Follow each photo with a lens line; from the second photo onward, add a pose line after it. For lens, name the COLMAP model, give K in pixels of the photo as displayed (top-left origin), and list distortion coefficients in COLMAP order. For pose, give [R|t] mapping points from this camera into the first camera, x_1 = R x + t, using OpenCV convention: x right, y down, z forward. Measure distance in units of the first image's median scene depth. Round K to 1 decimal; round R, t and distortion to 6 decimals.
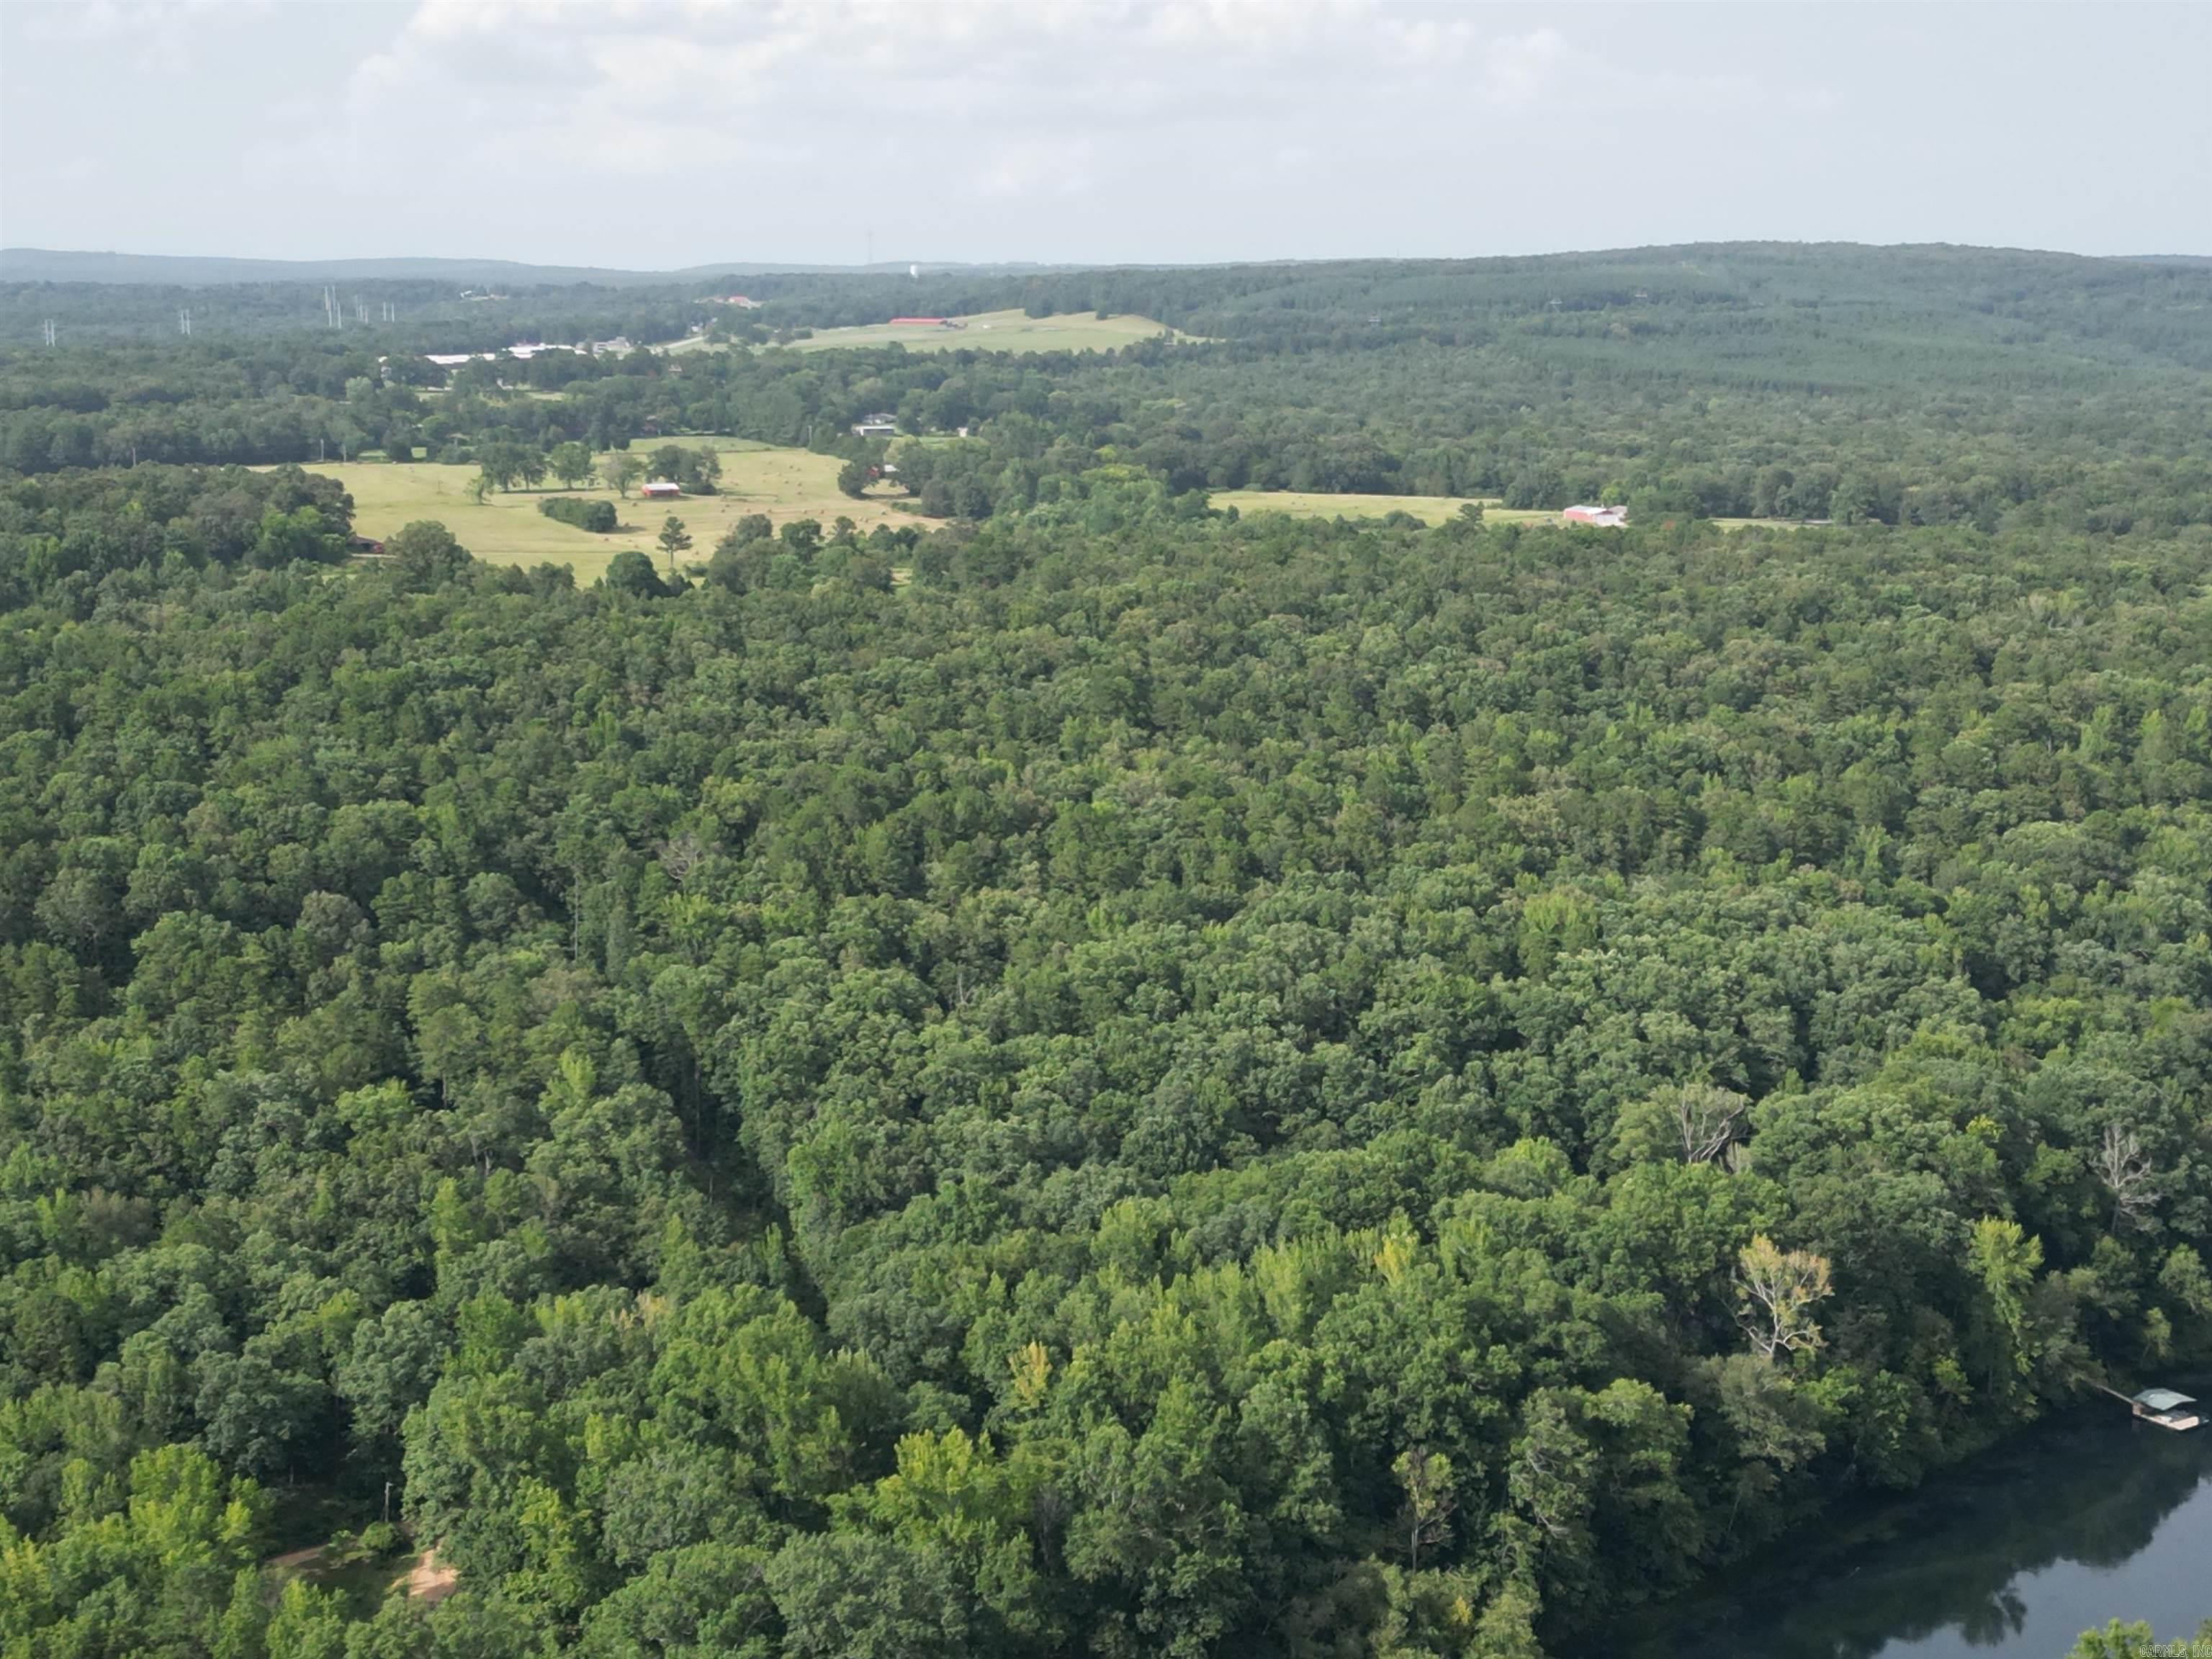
lens RADIAL K [[3086.2, 0, 1119.1], [0, 3086.2, 828.9], [0, 0, 1]] dist [0.241142, -0.762605]
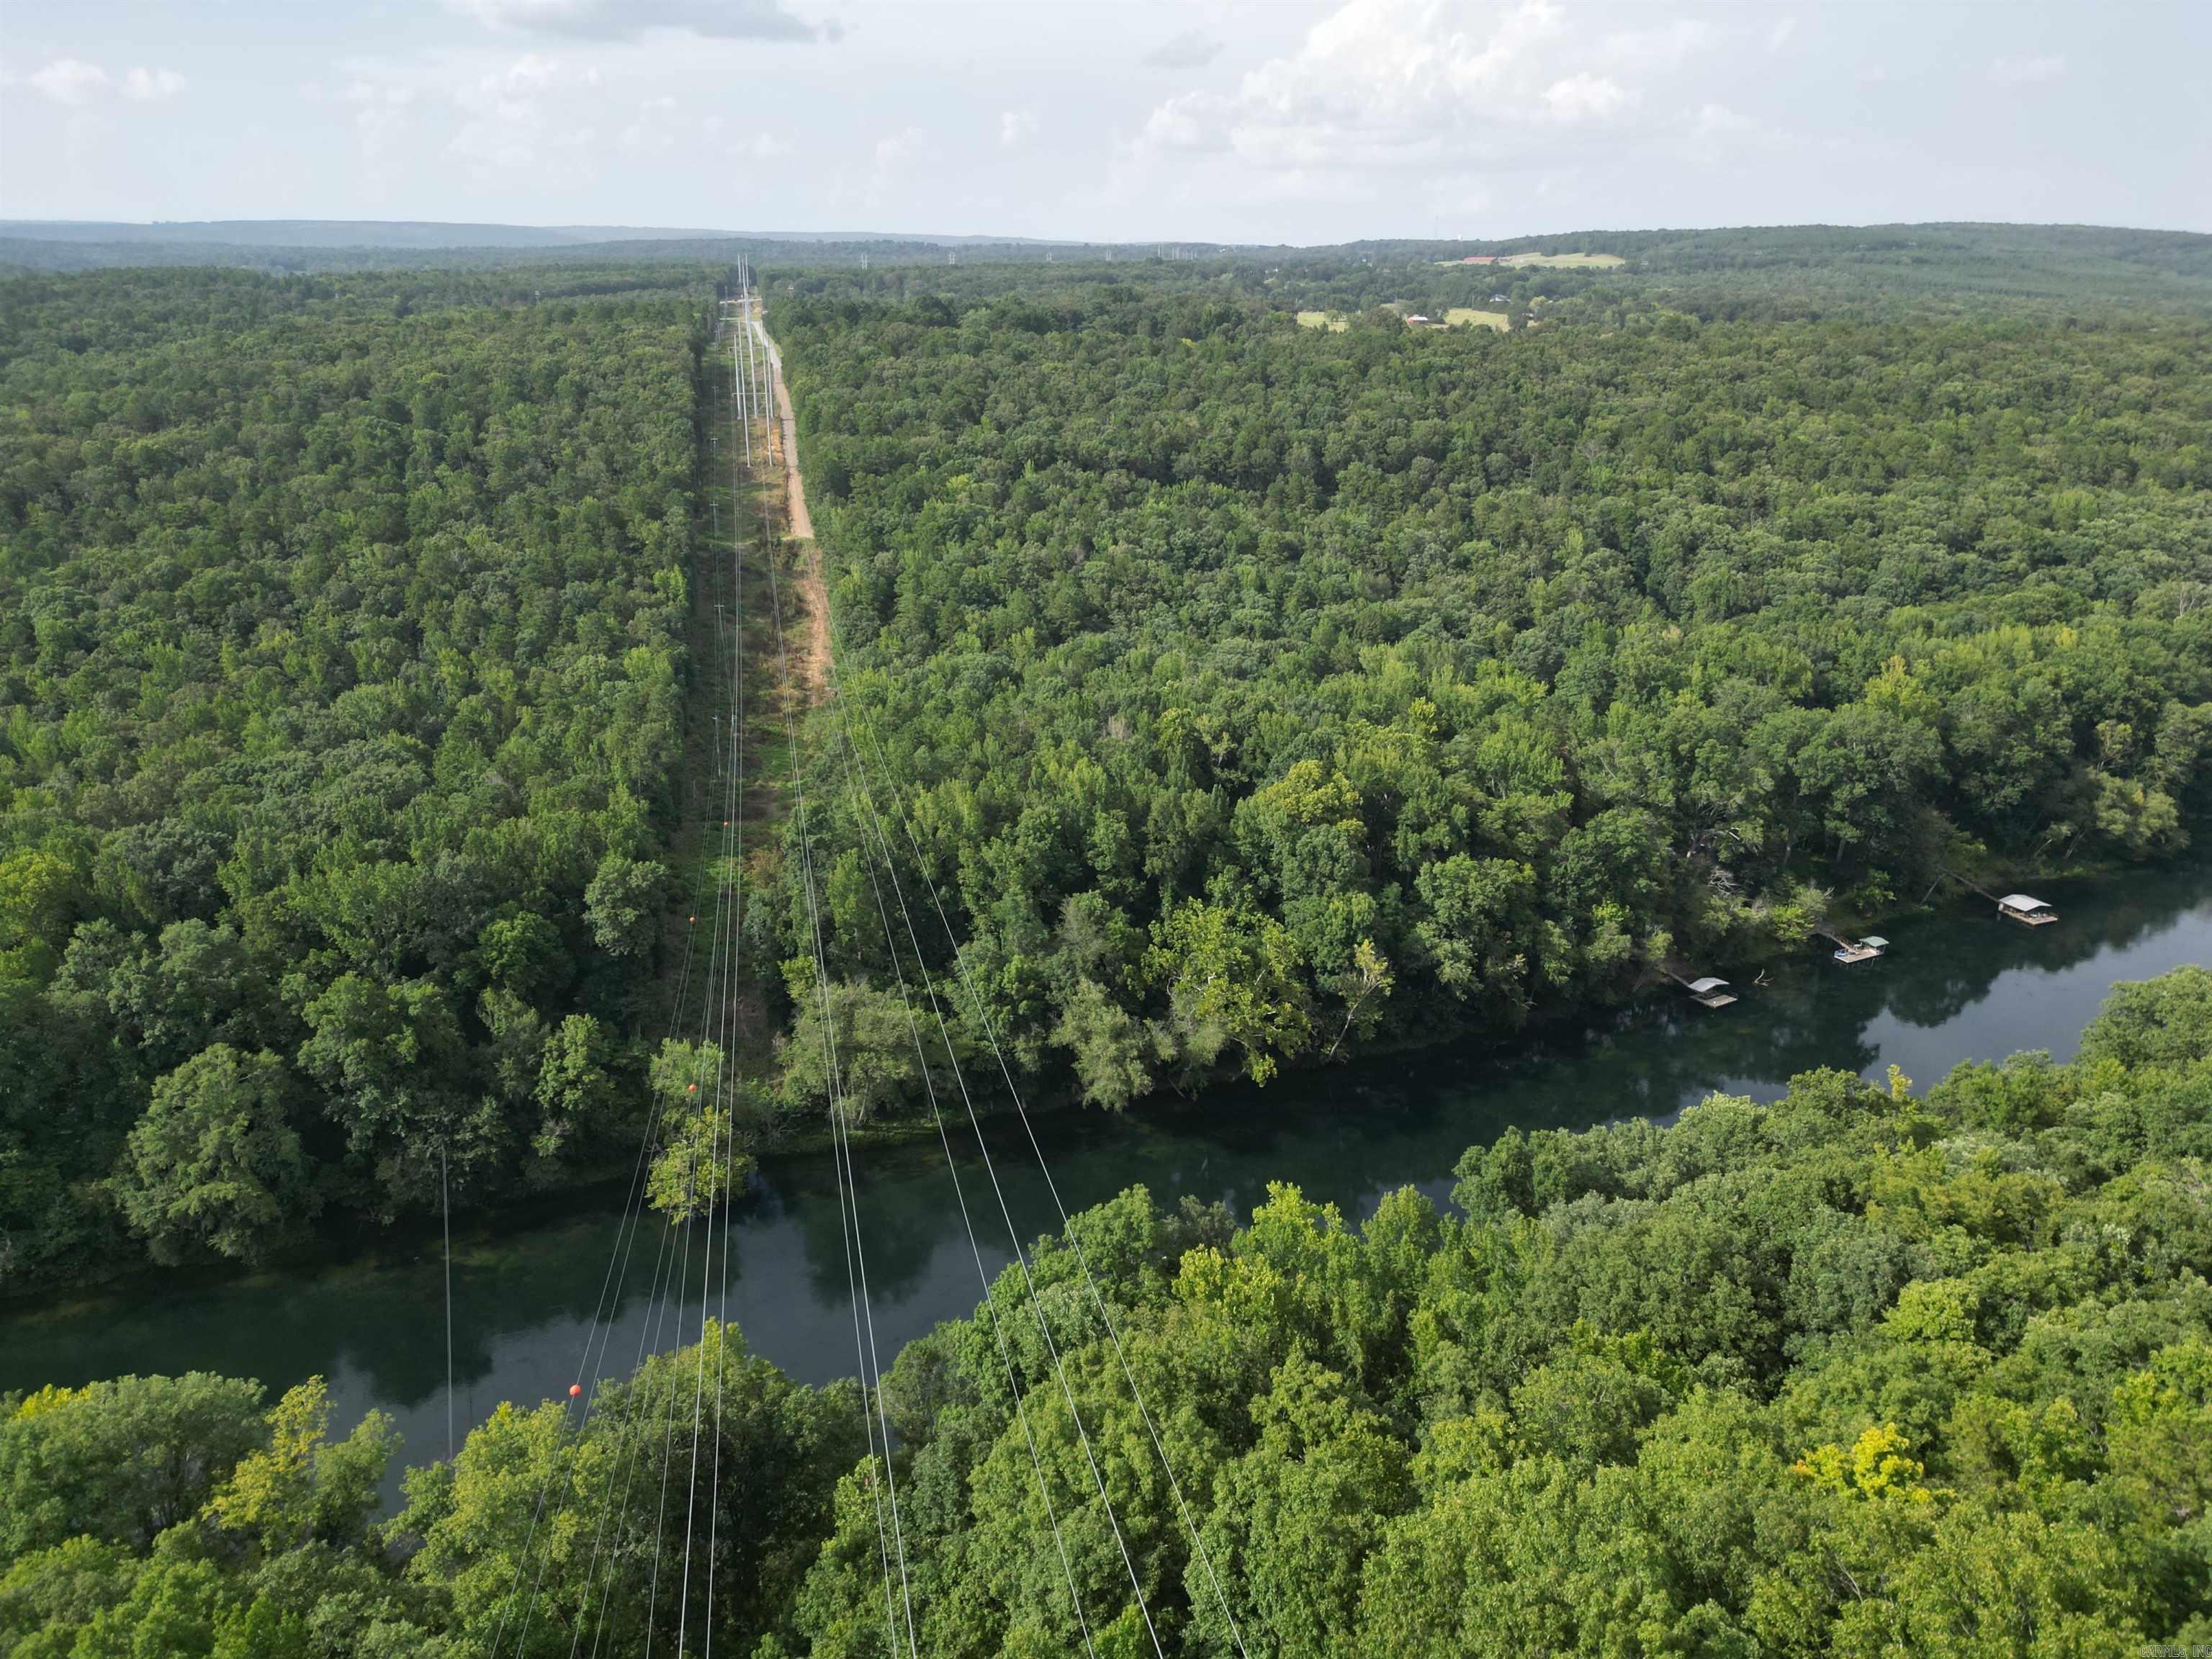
lens RADIAL K [[1560.6, 0, 1111.8], [0, 1560.6, 828.4], [0, 0, 1]] dist [0.074016, -0.079662]
pose [[0.970890, 0.090845, -0.221630, -0.197351], [-0.051703, 0.982957, 0.176416, 0.086115], [0.233879, -0.159822, 0.959040, -0.070058]]
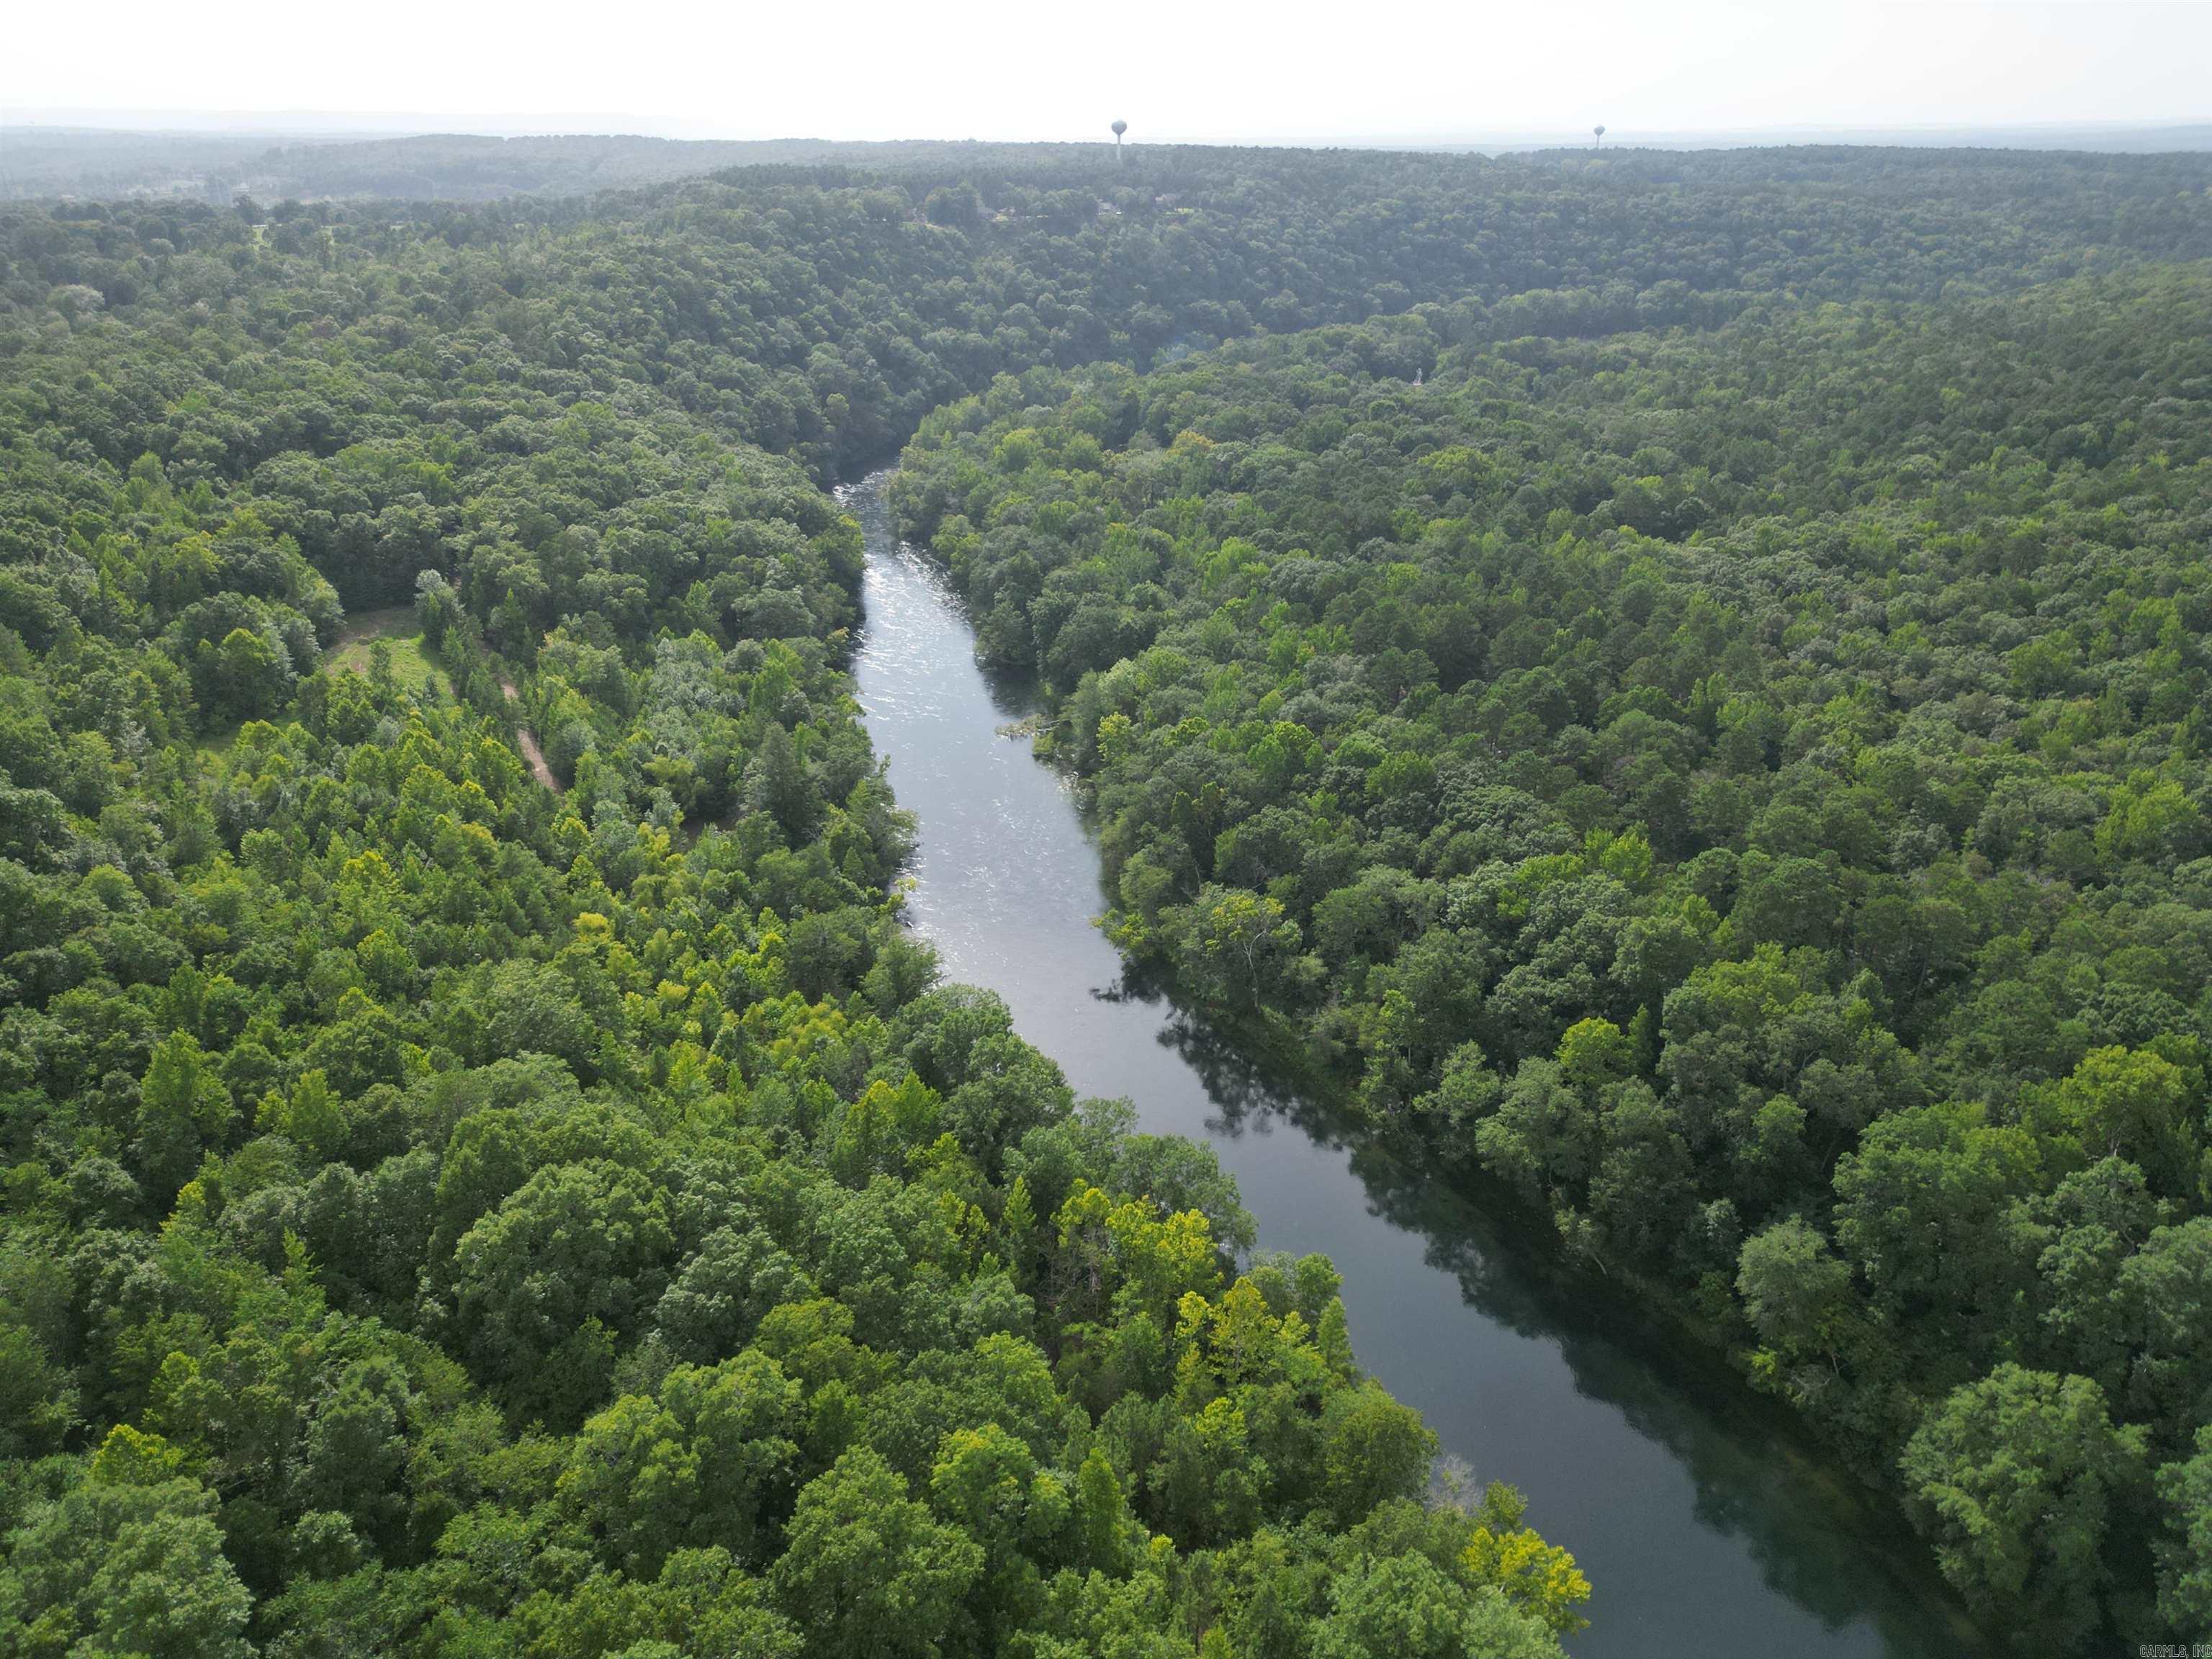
lens RADIAL K [[1560.6, 0, 1111.8], [0, 1560.6, 828.4], [0, 0, 1]] dist [0.074016, -0.079662]
pose [[-0.199191, 0.394461, -0.897064, -0.214031], [-0.171258, 0.887309, 0.428198, 0.018456], [0.964880, 0.238922, -0.109190, 0.066601]]
